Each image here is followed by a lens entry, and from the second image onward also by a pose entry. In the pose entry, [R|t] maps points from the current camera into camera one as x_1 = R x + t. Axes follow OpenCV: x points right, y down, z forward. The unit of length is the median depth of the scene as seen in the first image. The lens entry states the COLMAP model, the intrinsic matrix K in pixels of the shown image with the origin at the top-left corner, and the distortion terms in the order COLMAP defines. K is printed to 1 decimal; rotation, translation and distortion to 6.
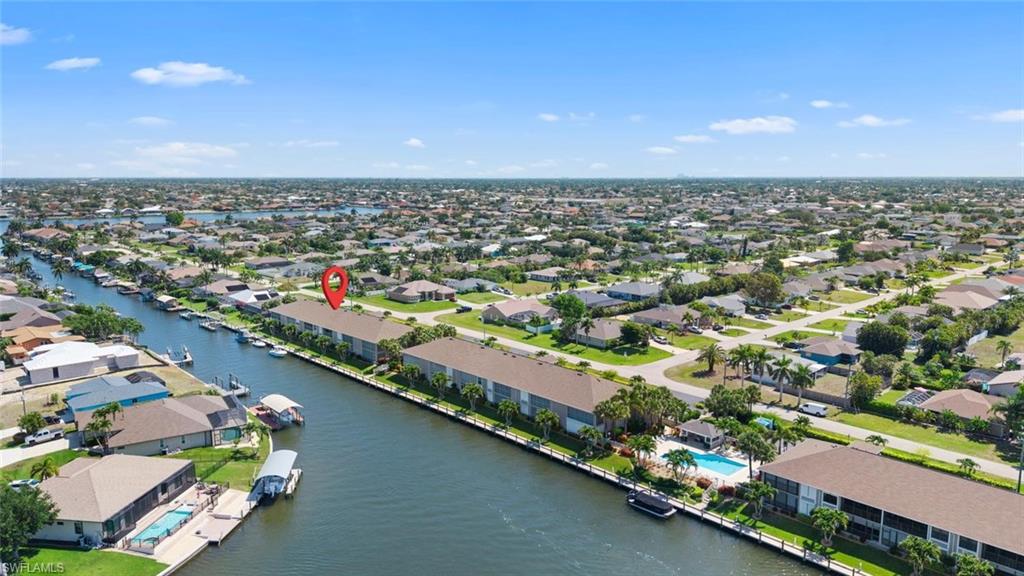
lens RADIAL K [[689.2, 0, 513.8], [0, 689.2, 270.2], [0, 0, 1]] dist [0.047384, -0.062020]
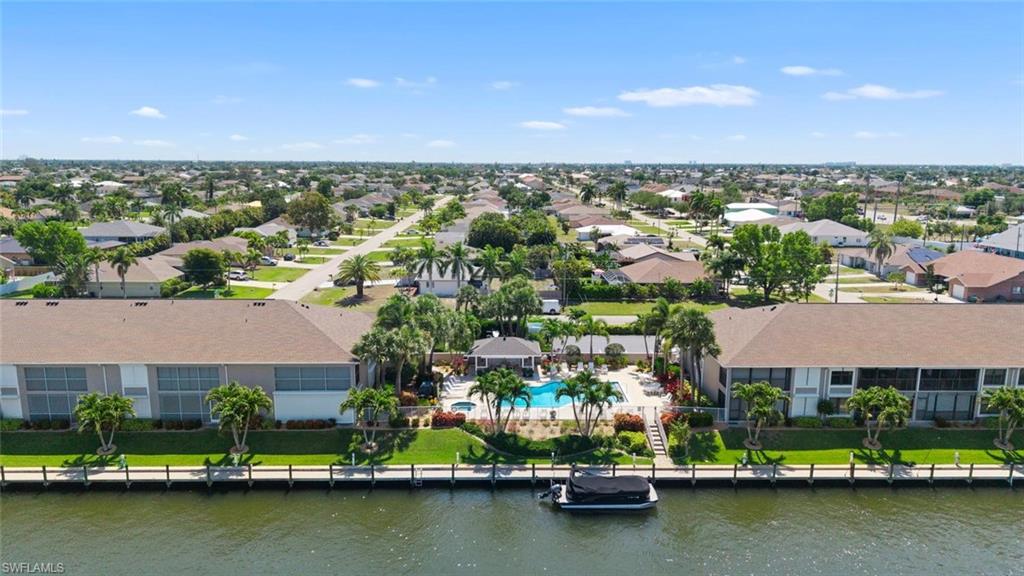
lens RADIAL K [[683.2, 0, 512.0], [0, 683.2, 288.0], [0, 0, 1]] dist [0.039417, -0.050212]
pose [[0.665100, -0.129954, 0.735360, -0.105283], [0.091131, 0.991506, 0.092796, 0.088217], [-0.741173, 0.005296, 0.671293, 0.435287]]
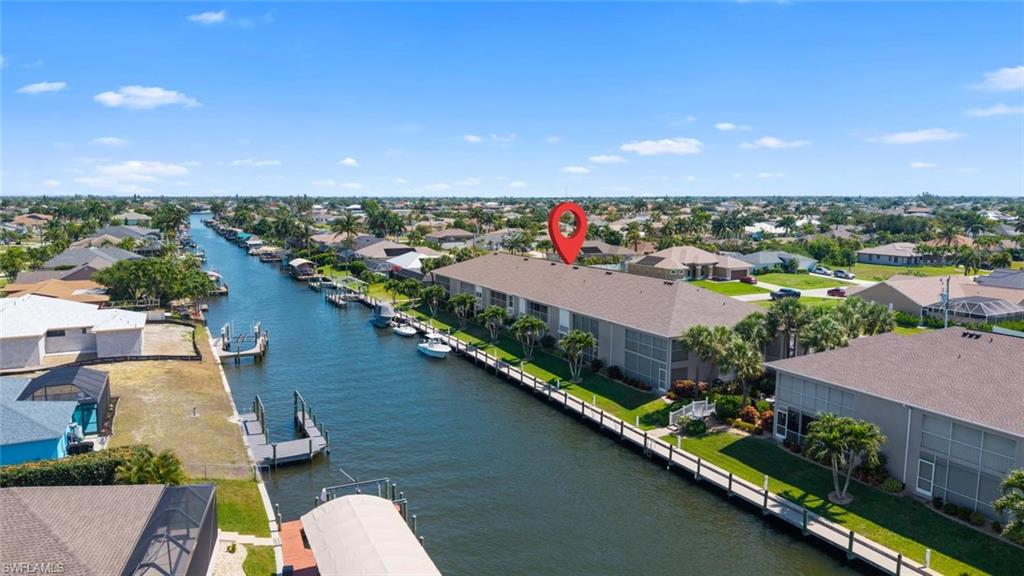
lens RADIAL K [[683.2, 0, 512.0], [0, 683.2, 288.0], [0, 0, 1]] dist [0.039417, -0.050212]
pose [[0.961135, 0.041886, -0.272882, -0.189088], [-0.040903, 0.999120, 0.009291, 0.081963], [0.273031, 0.002232, 0.962003, 0.654308]]
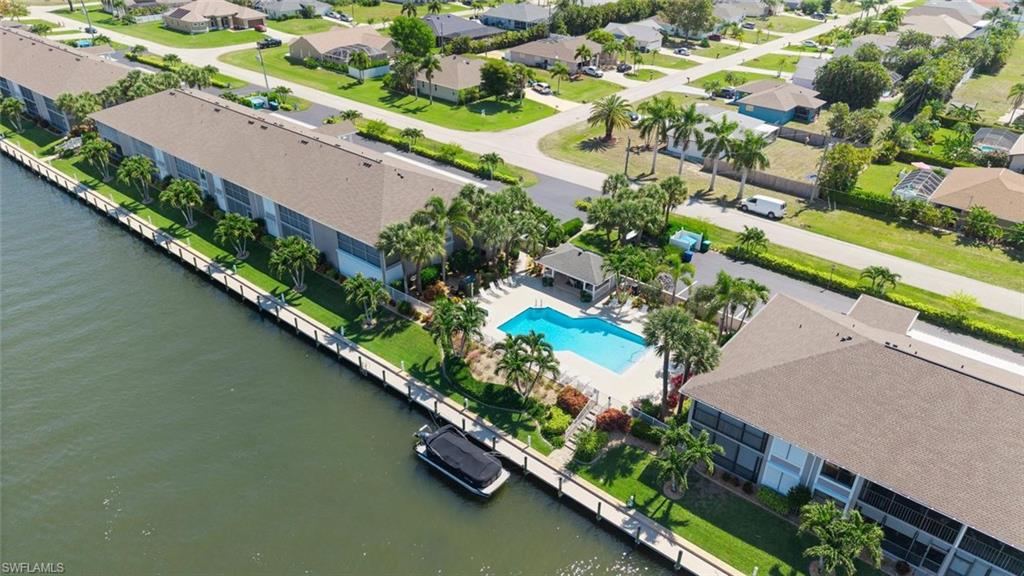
lens RADIAL K [[683.2, 0, 512.0], [0, 683.2, 288.0], [0, 0, 1]] dist [0.039417, -0.050212]
pose [[0.991647, -0.046823, 0.120179, 0.109382], [-0.002816, 0.923695, 0.383118, 0.028136], [-0.128947, -0.380257, 0.915848, 0.363508]]
